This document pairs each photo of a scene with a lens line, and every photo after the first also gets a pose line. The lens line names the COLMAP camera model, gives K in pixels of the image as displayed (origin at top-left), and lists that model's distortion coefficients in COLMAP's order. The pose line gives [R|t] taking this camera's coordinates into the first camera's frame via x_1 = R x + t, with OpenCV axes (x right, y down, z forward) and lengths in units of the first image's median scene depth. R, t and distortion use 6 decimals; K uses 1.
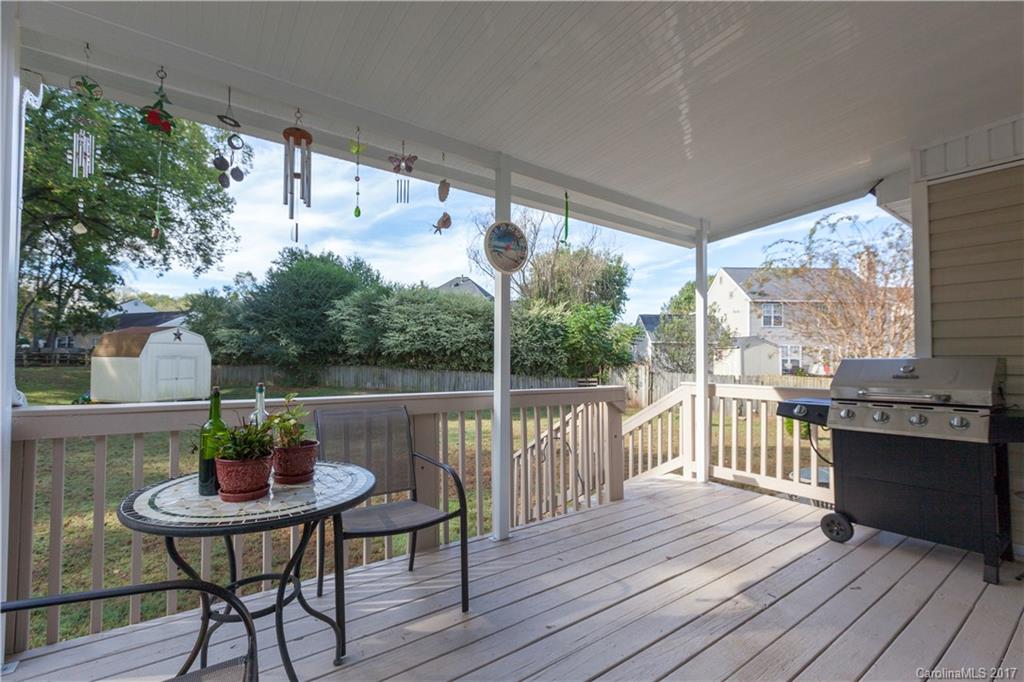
lens RADIAL K [[469.2, 0, 513.7], [0, 469.2, 336.6], [0, 0, 1]] dist [0.000382, -0.000483]
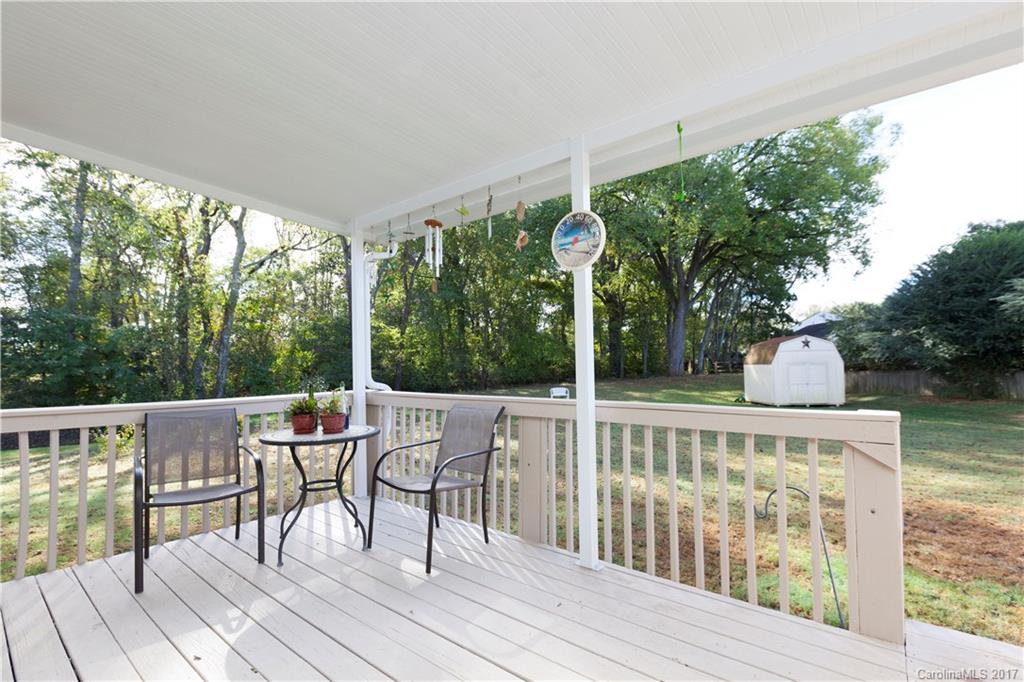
lens RADIAL K [[454.2, 0, 502.9], [0, 454.2, 336.3], [0, 0, 1]] dist [0.000704, -0.000012]
pose [[0.248145, -0.076927, -0.965664, 0.094382], [0.062181, 0.996051, -0.063369, 0.004499], [0.966725, -0.044321, 0.251949, 0.076123]]
